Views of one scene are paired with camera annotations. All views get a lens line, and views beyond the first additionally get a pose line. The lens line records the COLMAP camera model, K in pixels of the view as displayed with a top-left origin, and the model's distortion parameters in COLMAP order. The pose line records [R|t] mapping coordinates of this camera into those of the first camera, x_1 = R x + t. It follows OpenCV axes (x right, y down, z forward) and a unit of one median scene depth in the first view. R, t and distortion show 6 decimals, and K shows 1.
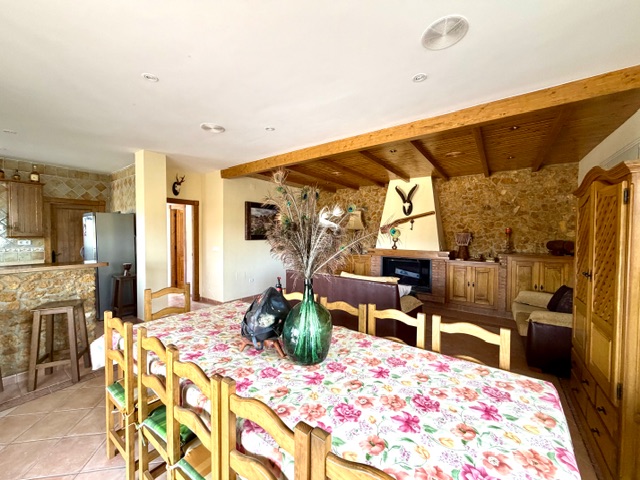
lens RADIAL K [[254.2, 0, 318.8], [0, 254.2, 239.4], [0, 0, 1]] dist [0.000732, -0.000197]
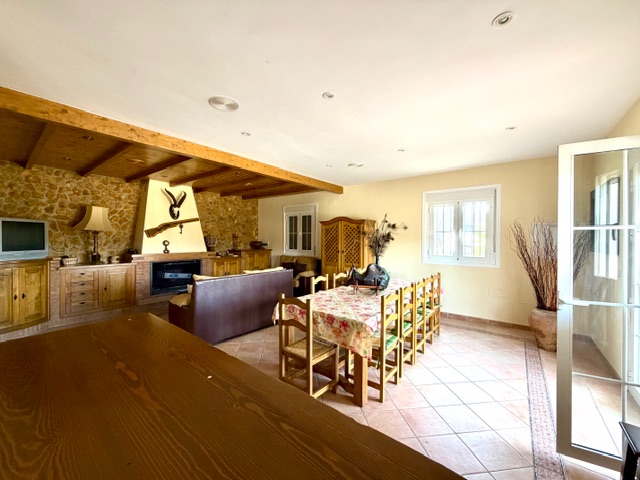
lens RADIAL K [[254.2, 0, 318.8], [0, 254.2, 239.4], [0, 0, 1]] dist [0.000732, -0.000197]
pose [[0.037865, -0.012326, 0.999207, -0.774818], [0.017930, 0.999771, 0.011653, -0.018347], [-0.999122, 0.017474, 0.038077, 0.447358]]
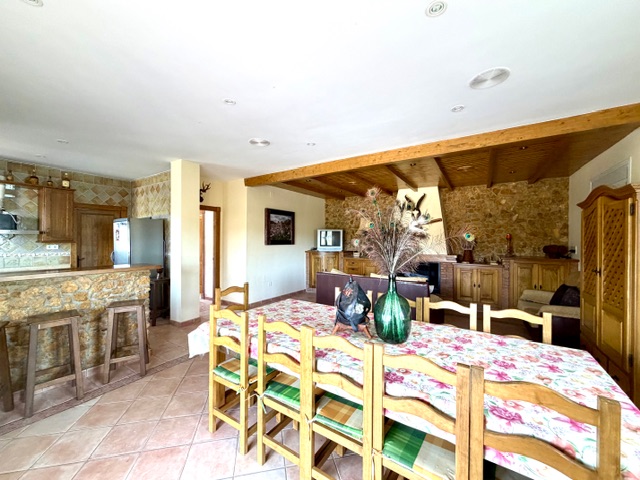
lens RADIAL K [[254.2, 0, 318.8], [0, 254.2, 239.4], [0, 0, 1]] dist [0.000732, -0.000197]
pose [[0.998758, 0.001217, 0.049805, -0.139218], [-0.000095, 0.999746, -0.022529, 0.004043], [-0.049820, 0.022497, 0.998505, -0.066898]]
